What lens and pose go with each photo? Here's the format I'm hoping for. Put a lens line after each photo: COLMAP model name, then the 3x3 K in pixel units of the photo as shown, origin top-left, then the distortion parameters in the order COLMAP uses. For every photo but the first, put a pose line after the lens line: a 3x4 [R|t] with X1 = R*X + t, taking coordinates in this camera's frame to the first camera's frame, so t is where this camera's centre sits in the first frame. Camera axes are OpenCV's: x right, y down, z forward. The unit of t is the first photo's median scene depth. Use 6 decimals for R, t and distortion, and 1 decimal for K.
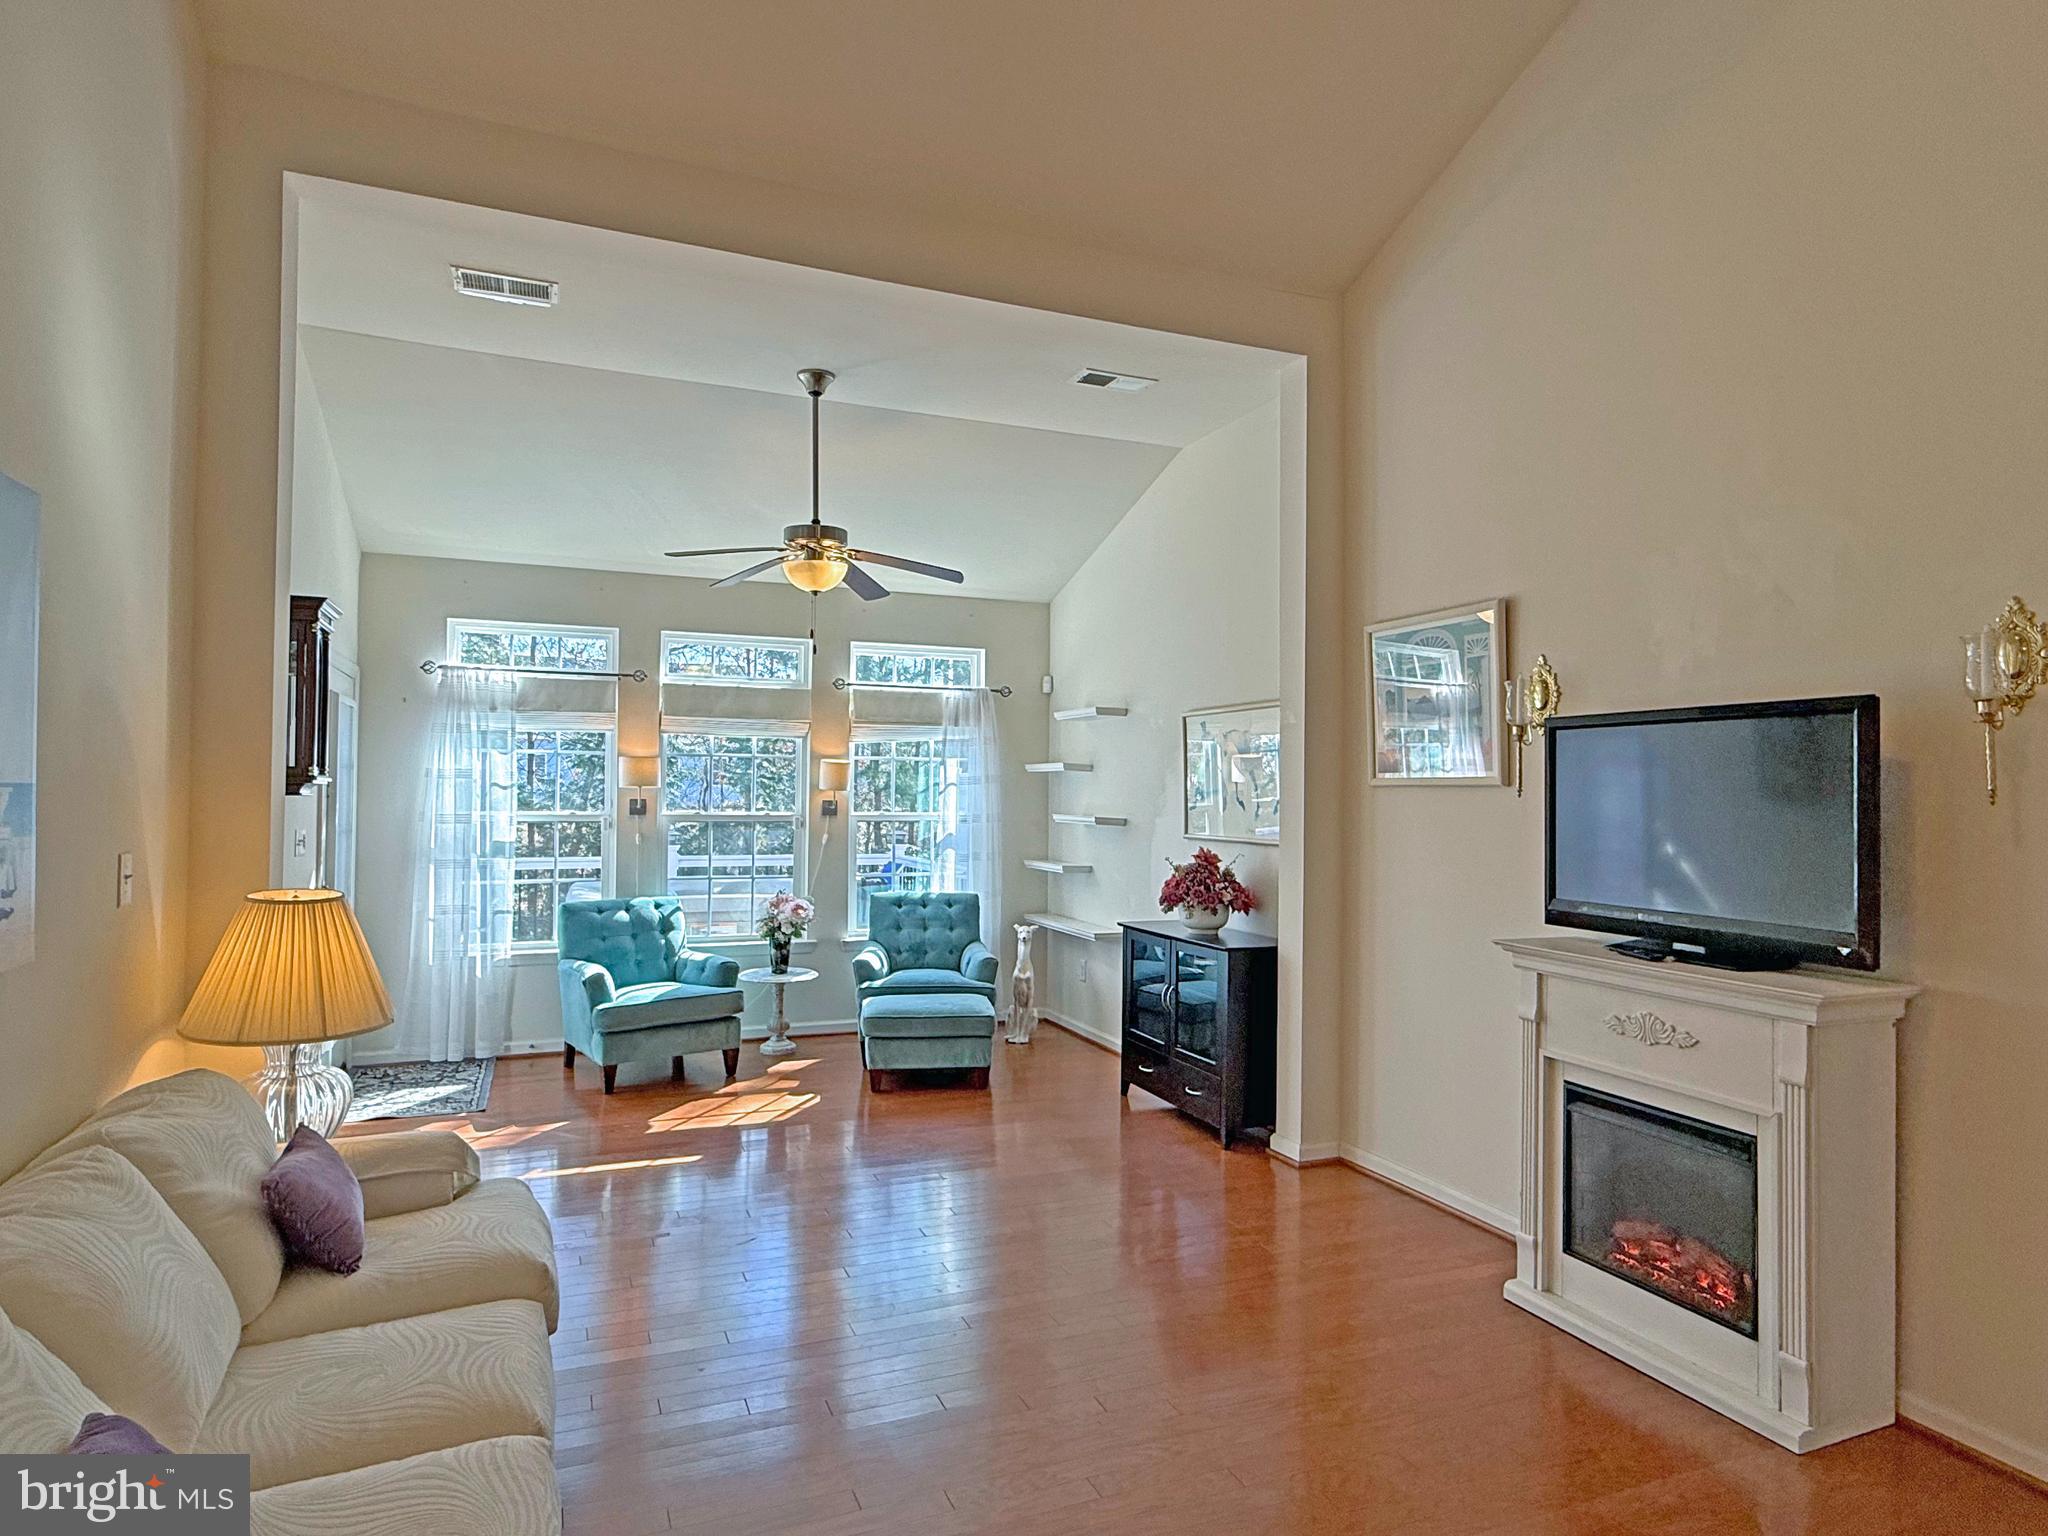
lens RADIAL K [[1168.6, 0, 1024.0], [0, 1168.6, 768.0], [0, 0, 1]] dist [0.029484, 0.000062]
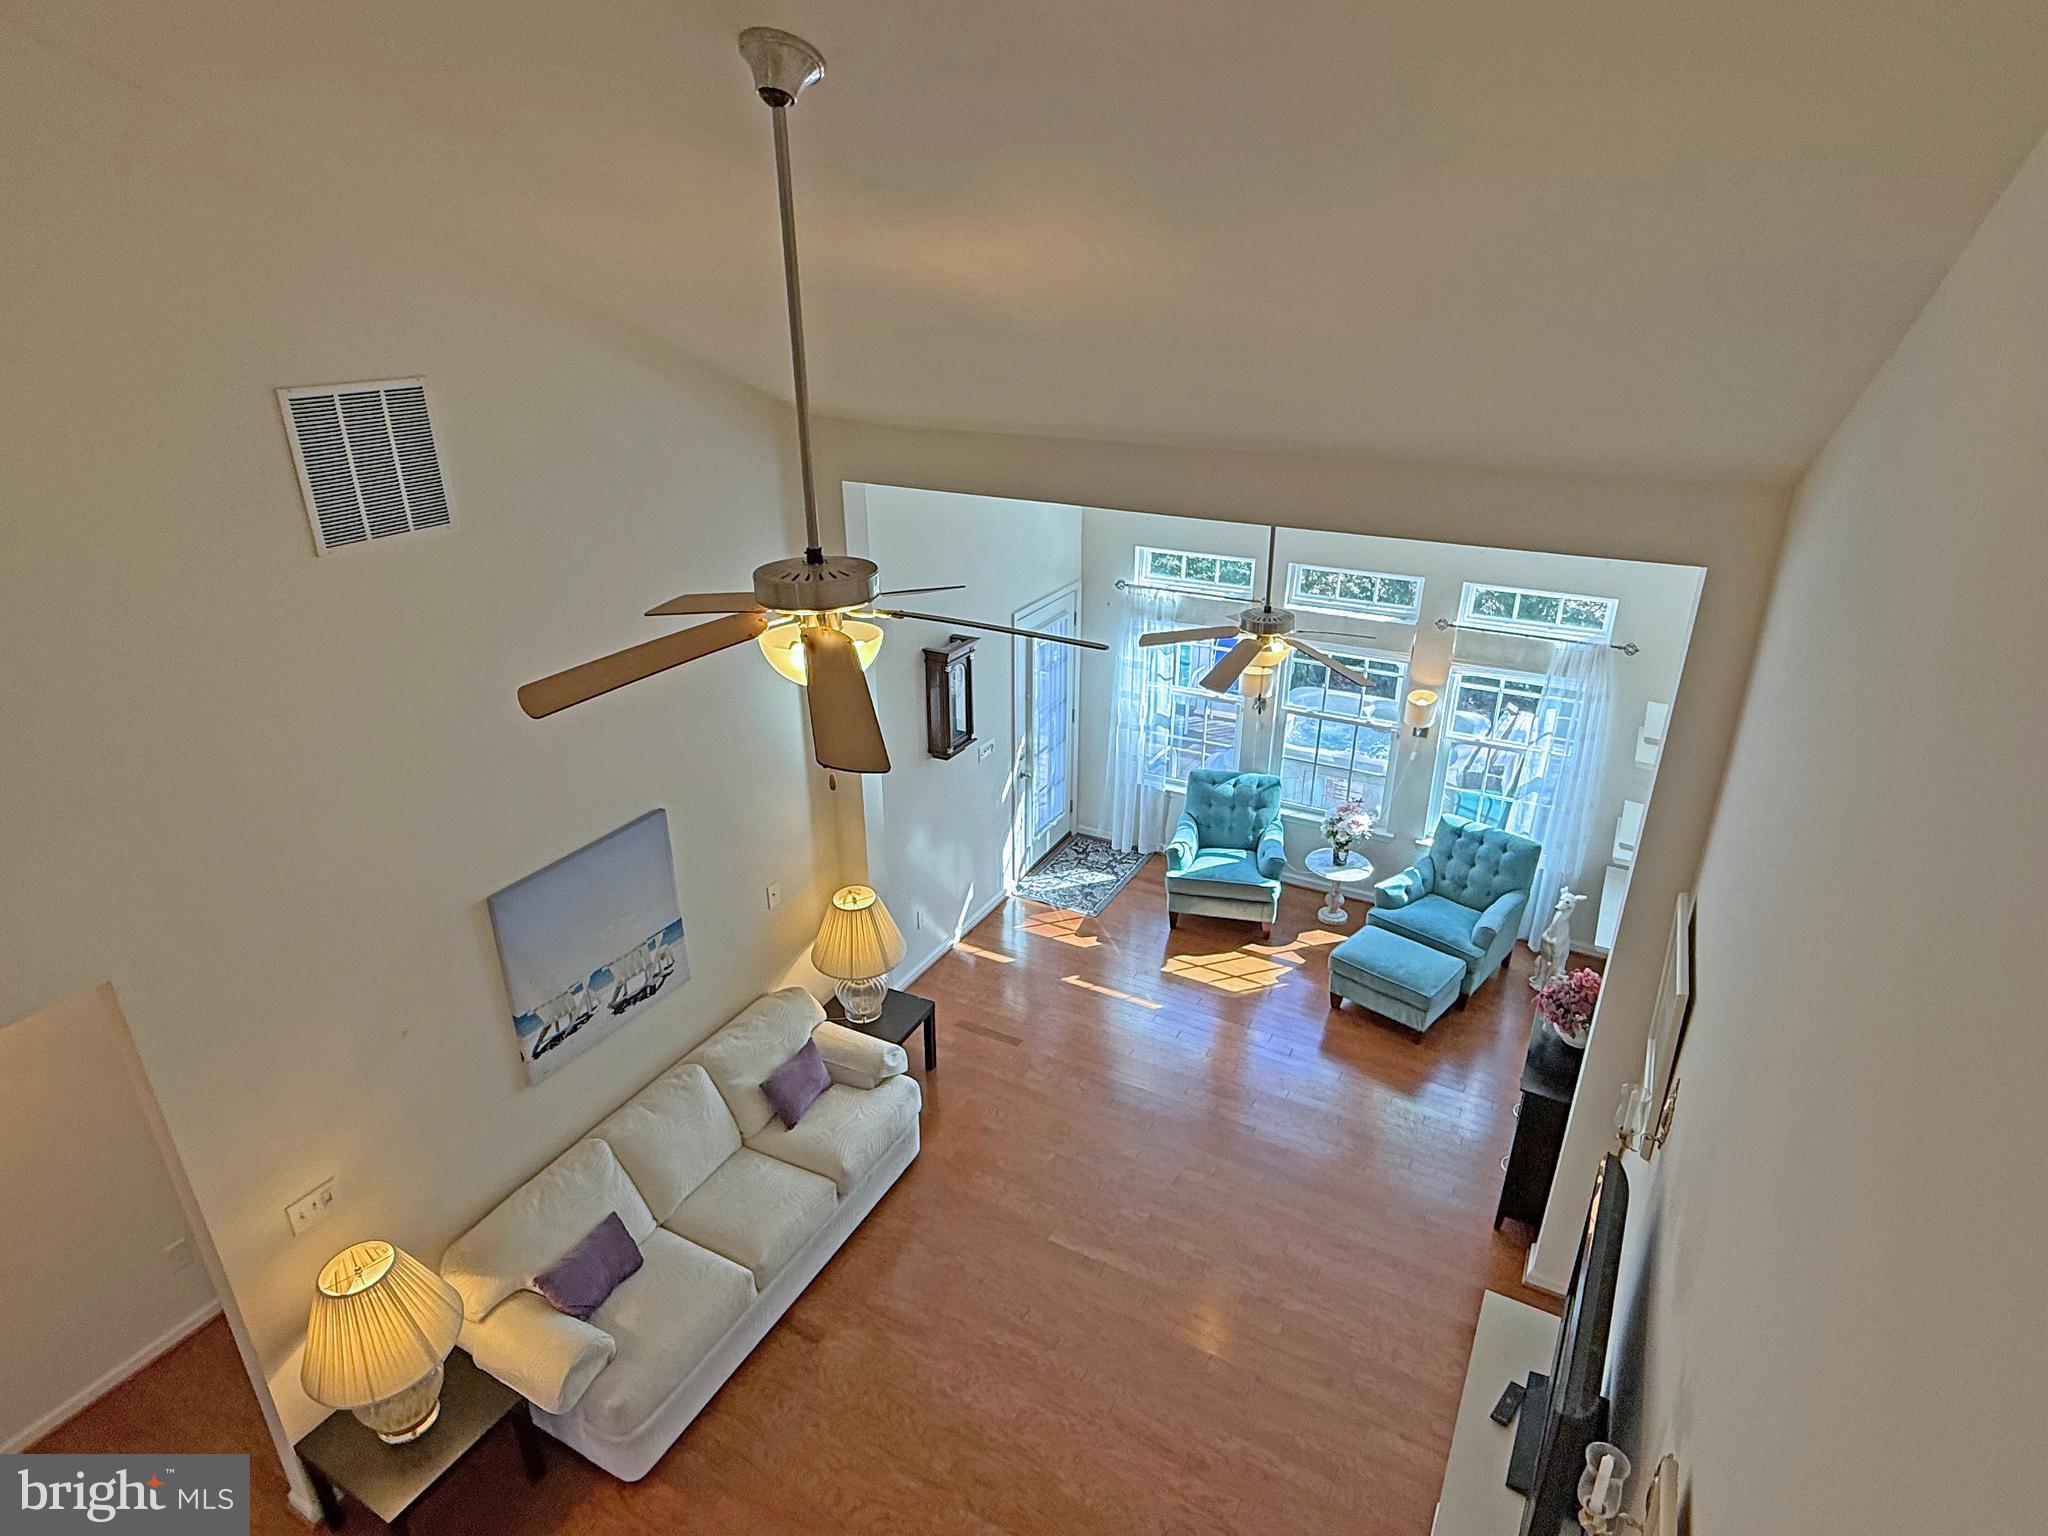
lens RADIAL K [[1180.6, 0, 1024.0], [0, 1180.6, 768.0], [0, 0, 1]] dist [-0.001958, -0.000048]
pose [[0.628970, 0.309005, -0.713381, 0.446030], [0.024931, 0.909126, 0.415774, -0.450021], [0.777030, -0.279295, 0.564109, 0.091542]]
